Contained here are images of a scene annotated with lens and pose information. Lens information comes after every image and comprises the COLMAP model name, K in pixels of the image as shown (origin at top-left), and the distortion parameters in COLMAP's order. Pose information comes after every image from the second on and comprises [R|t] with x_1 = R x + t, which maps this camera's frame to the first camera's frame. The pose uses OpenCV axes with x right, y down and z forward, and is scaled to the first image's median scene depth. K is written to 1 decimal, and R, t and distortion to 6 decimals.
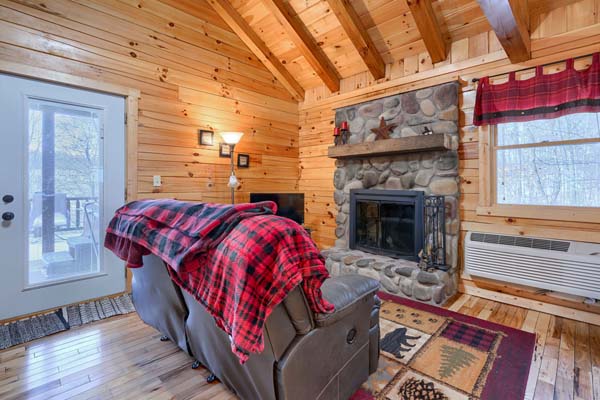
lens RADIAL K [[285.3, 0, 300.9], [0, 285.3, 185.4], [0, 0, 1]] dist [0.000930, 0.000707]
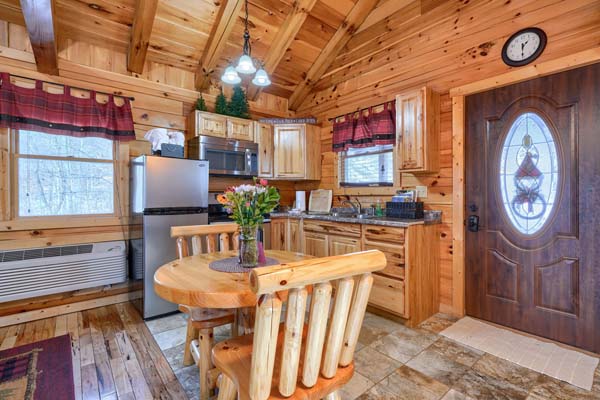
lens RADIAL K [[278.6, 0, 300.0], [0, 278.6, 200.0], [0, 0, 1]] dist [0.001750, 0.000747]
pose [[0.116799, -0.014973, 0.993043, -0.092228], [0.003770, 0.999886, 0.014633, 0.000643], [-0.993148, 0.002034, 0.116842, 0.002917]]
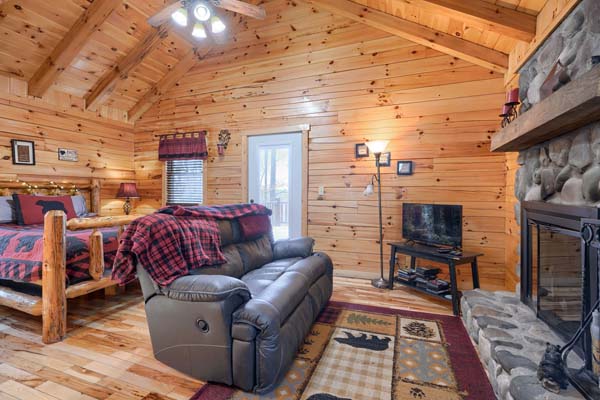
lens RADIAL K [[282.0, 0, 301.7], [0, 282.0, 193.3], [0, 0, 1]] dist [0.000051, 0.000573]
pose [[0.395683, -0.001667, -0.918386, 0.619095], [-0.002676, 0.999992, -0.002969, -0.000456], [0.918383, 0.003633, 0.395675, 0.414482]]
